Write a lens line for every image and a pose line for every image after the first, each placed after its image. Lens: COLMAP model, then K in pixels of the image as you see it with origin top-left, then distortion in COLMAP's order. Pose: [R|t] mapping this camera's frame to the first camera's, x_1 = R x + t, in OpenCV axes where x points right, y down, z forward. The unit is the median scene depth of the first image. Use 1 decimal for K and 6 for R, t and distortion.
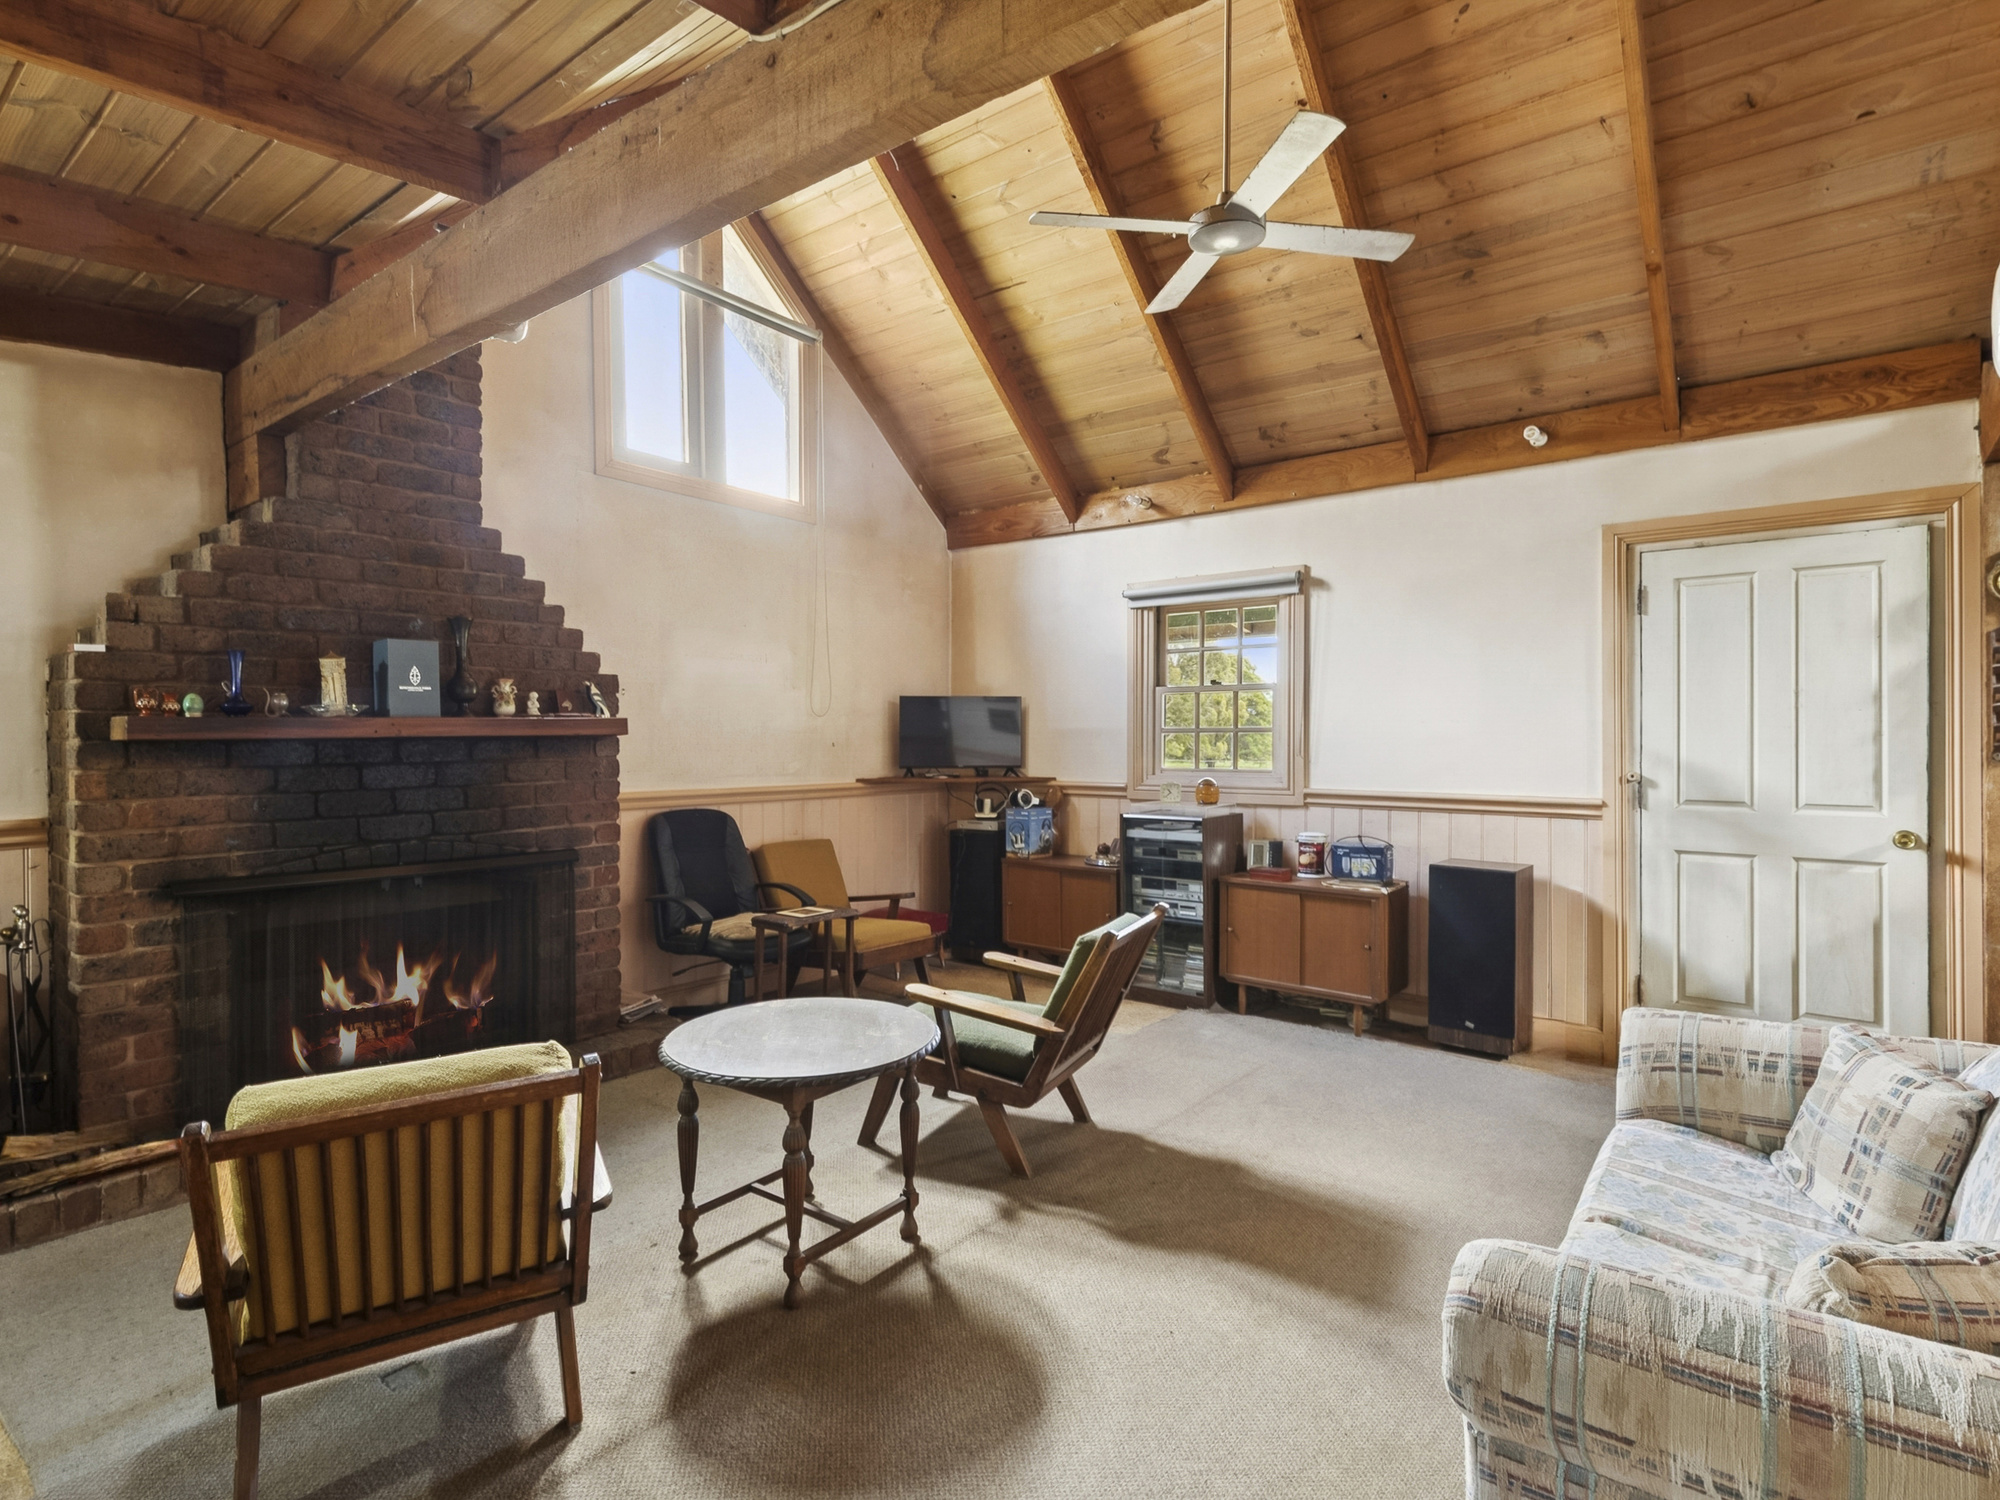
lens RADIAL K [[1021.2, 0, 1011.5], [0, 1021.2, 742.7], [0, 0, 1]] dist [0.003002, -0.000187]
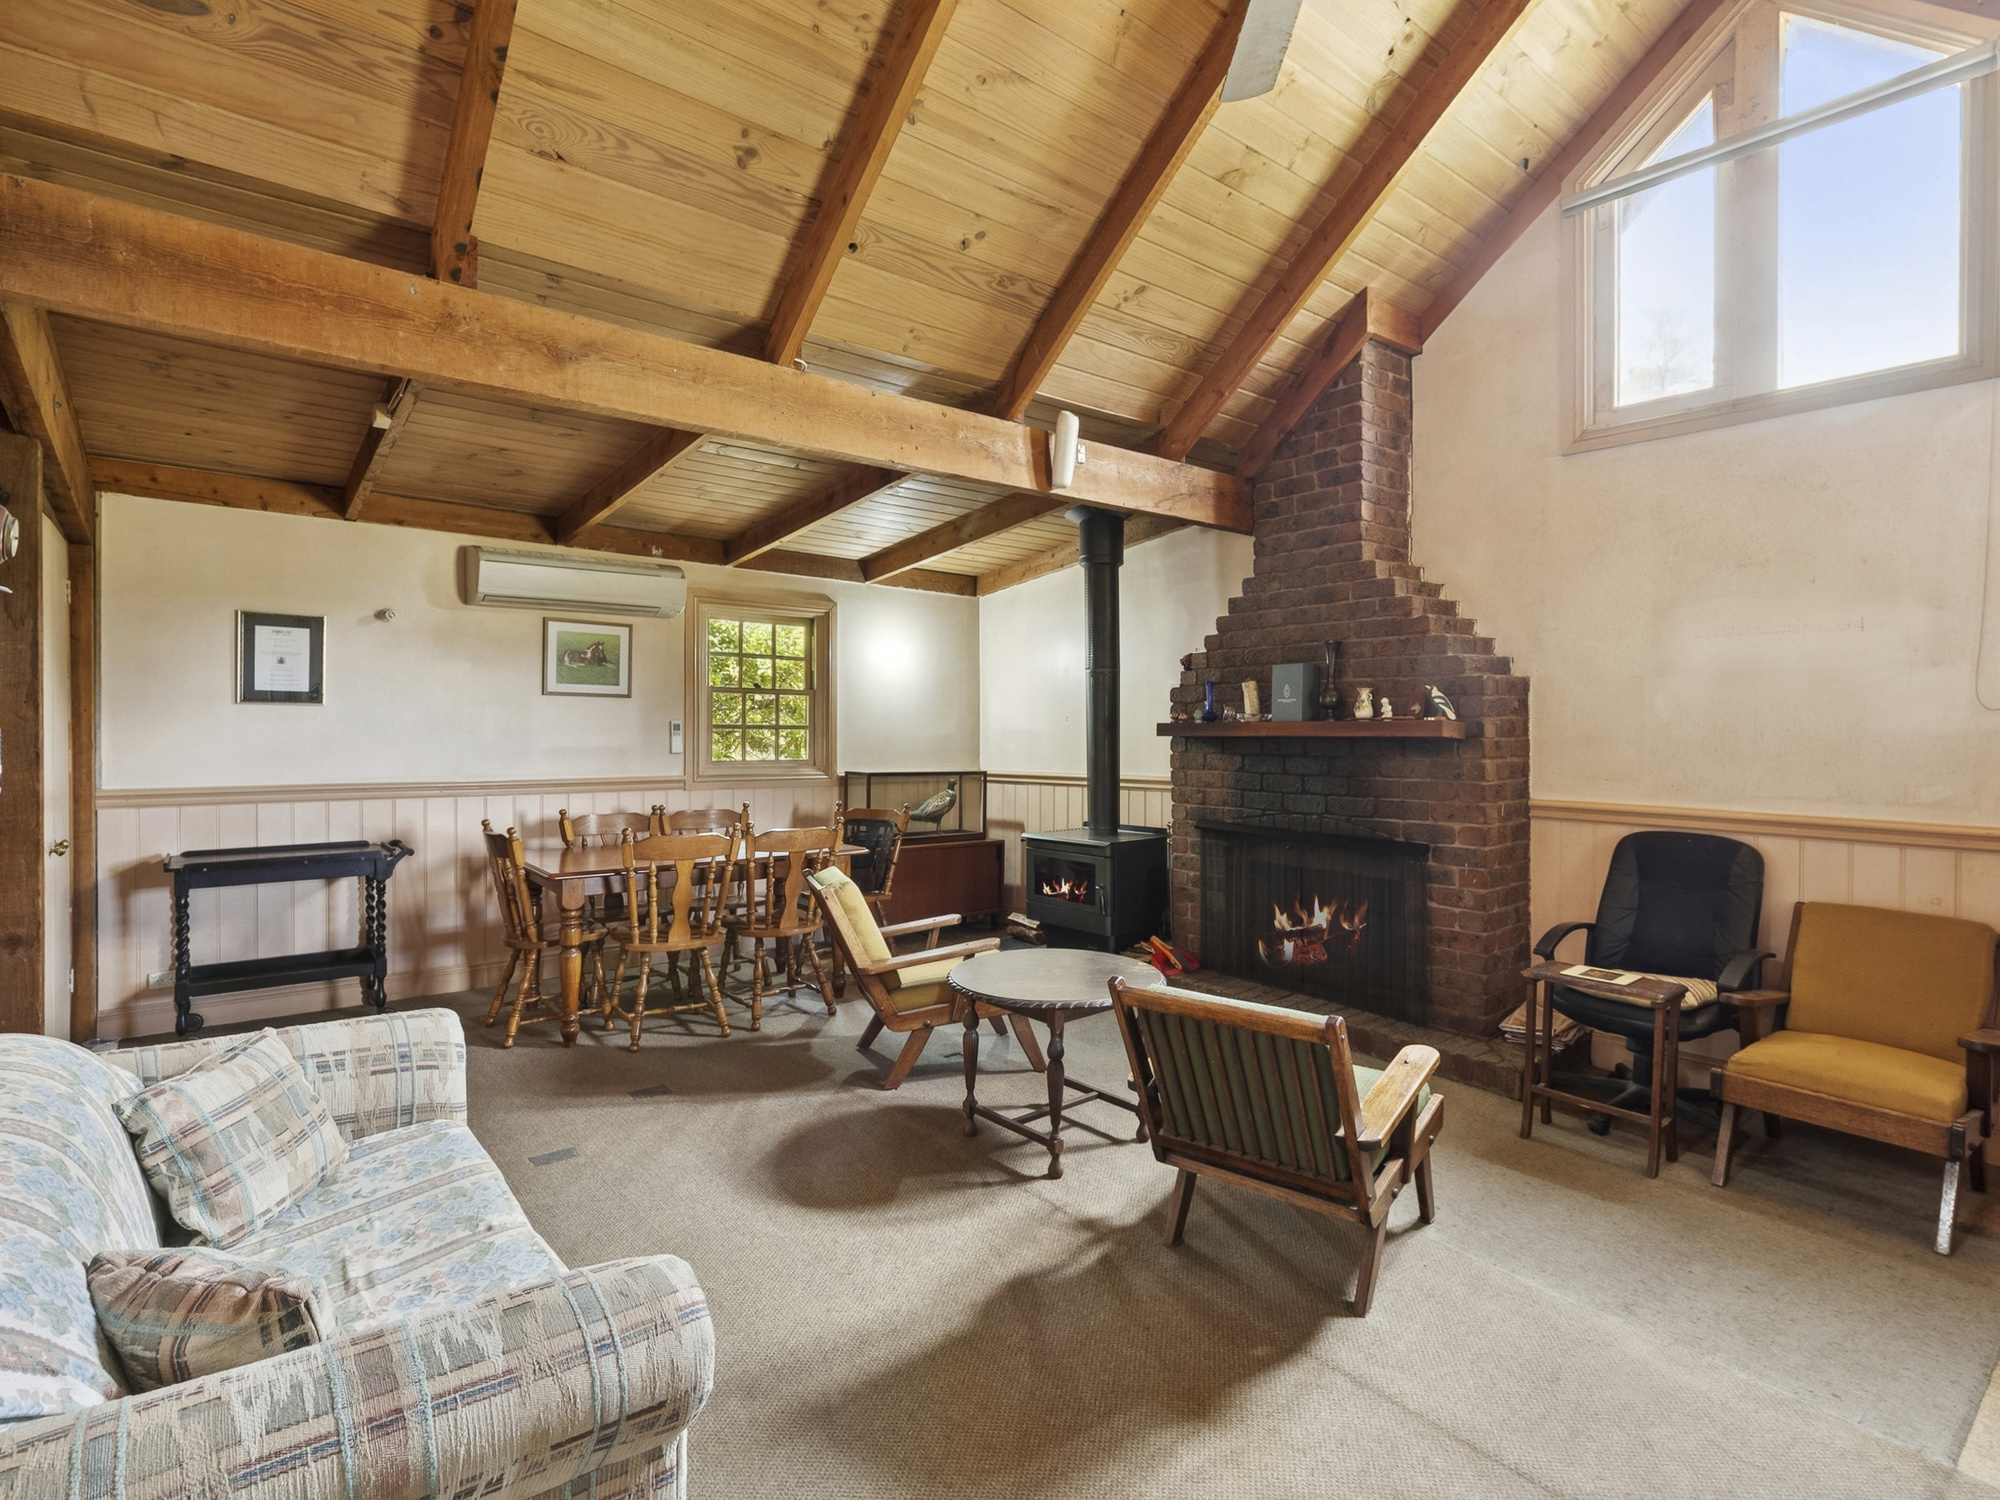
lens RADIAL K [[1021.2, 0, 1010.5], [0, 1021.2, 742.3], [0, 0, 1]] dist [0.003002, -0.000187]
pose [[-0.229858, 0.014917, -0.973110, 0.778989], [-0.011128, 0.999777, 0.017955, -0.017390], [0.973161, 0.014956, -0.229641, 0.925356]]
